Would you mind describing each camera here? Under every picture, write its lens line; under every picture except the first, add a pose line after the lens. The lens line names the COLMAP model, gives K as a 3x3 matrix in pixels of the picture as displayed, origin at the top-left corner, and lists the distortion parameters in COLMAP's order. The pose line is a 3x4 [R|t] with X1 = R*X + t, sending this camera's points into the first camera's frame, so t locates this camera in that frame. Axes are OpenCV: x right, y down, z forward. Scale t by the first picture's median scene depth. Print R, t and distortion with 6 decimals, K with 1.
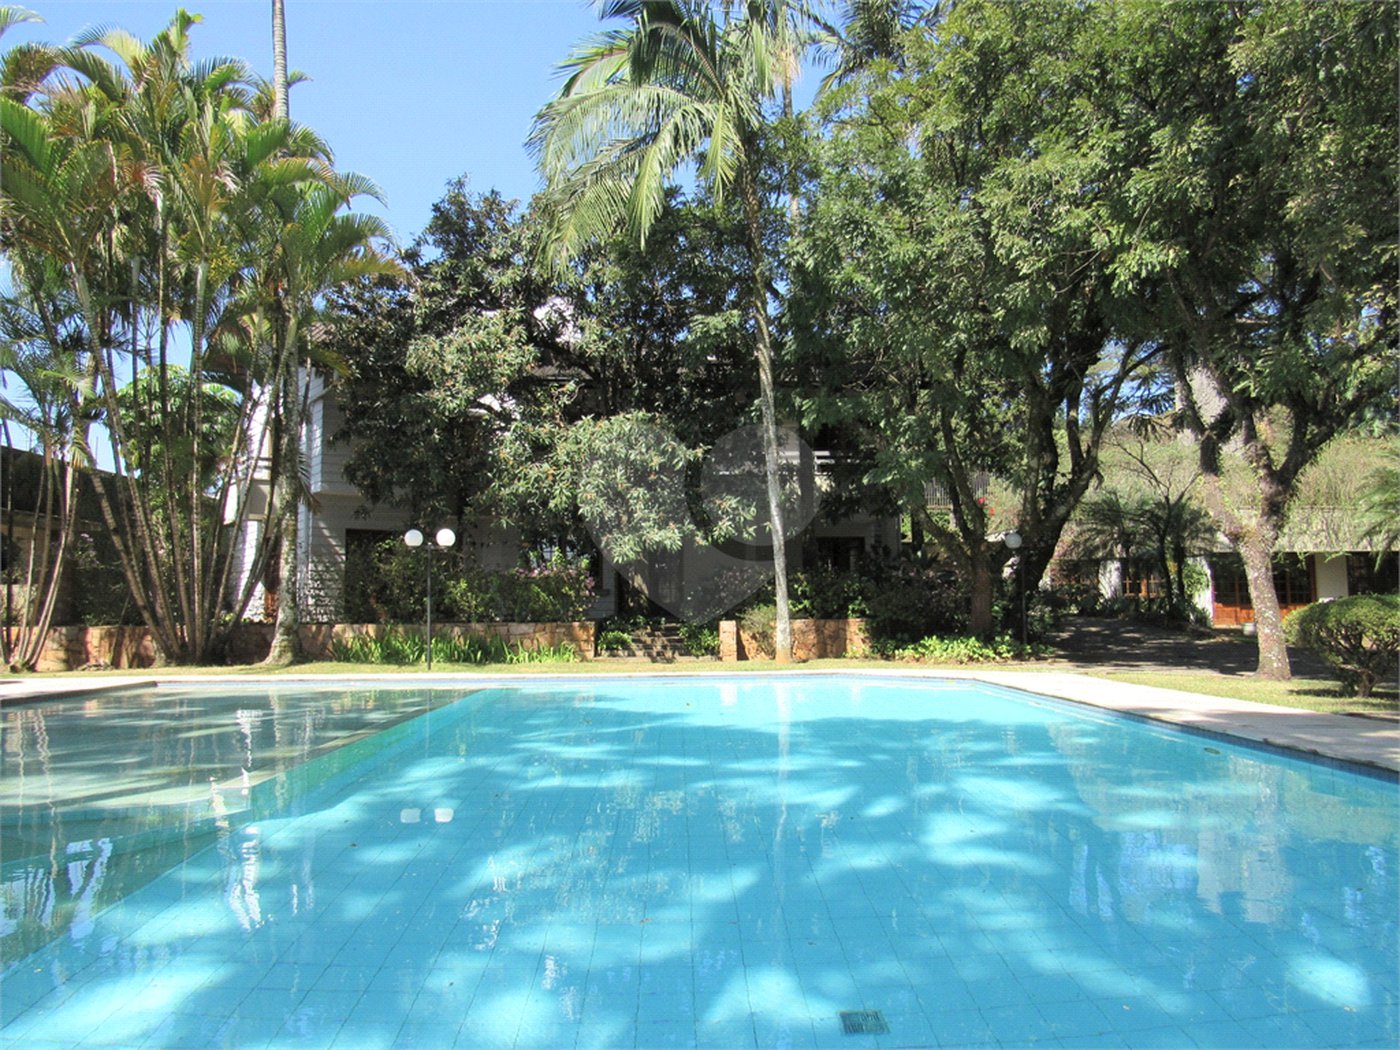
lens RADIAL K [[988.9, 0, 695.2], [0, 988.9, 524.5], [0, 0, 1]] dist [-0.035612, 0.013745]
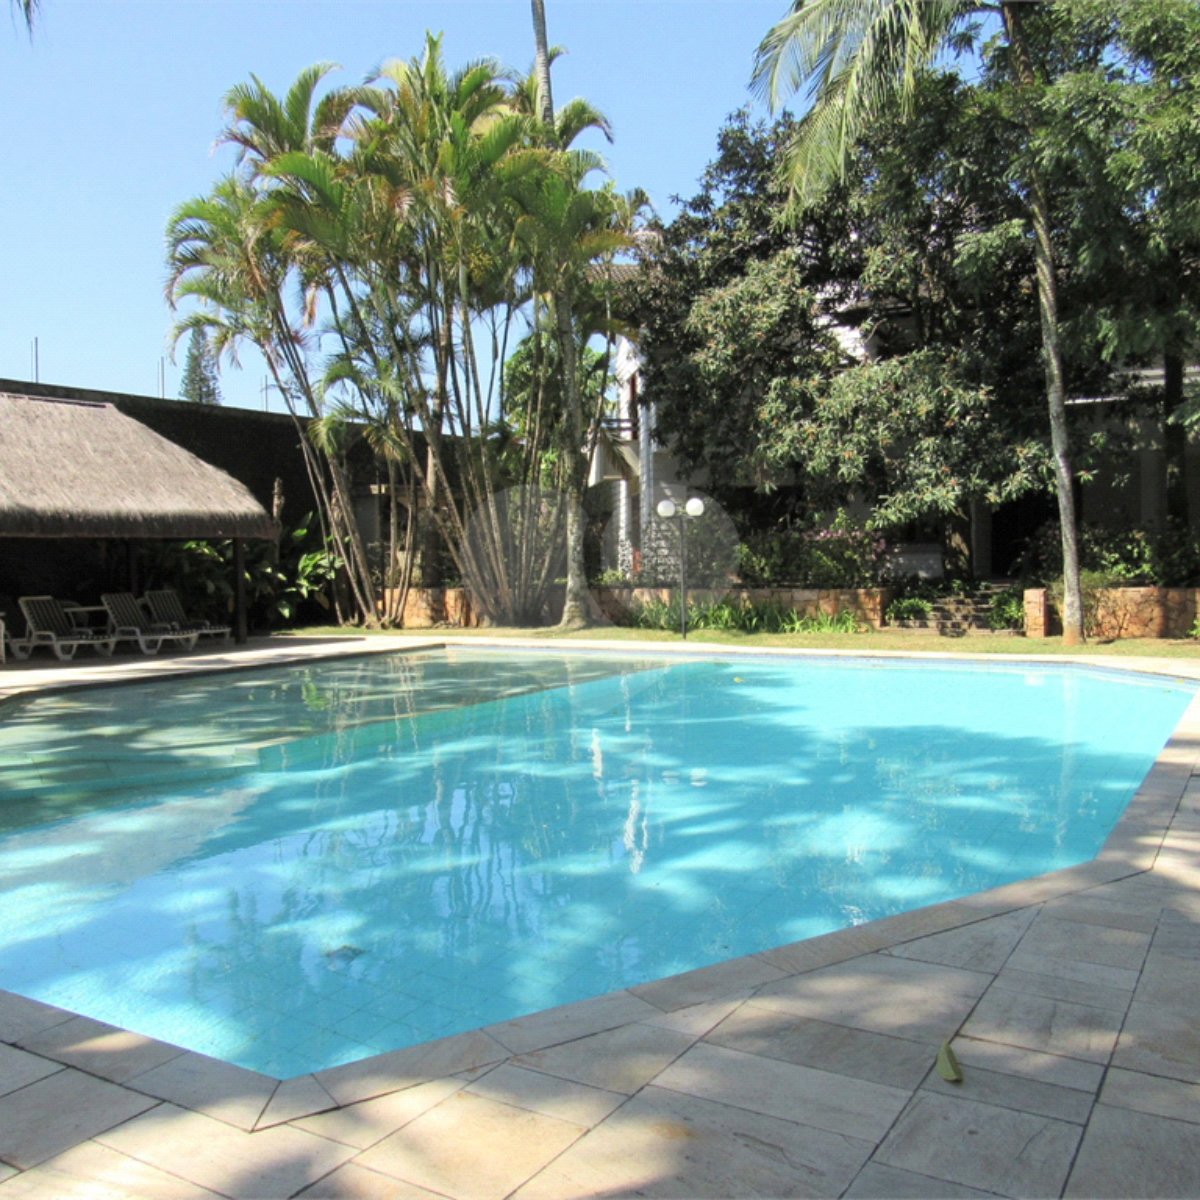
lens RADIAL K [[1140.8, 0, 598.6], [0, 1140.8, 587.9], [0, 0, 1]] dist [-0.011693, -0.004578]
pose [[0.842021, 0.009968, -0.539352, 0.258136], [0.057344, 0.992510, 0.107867, -0.032281], [0.536388, -0.121755, 0.835143, -0.020829]]
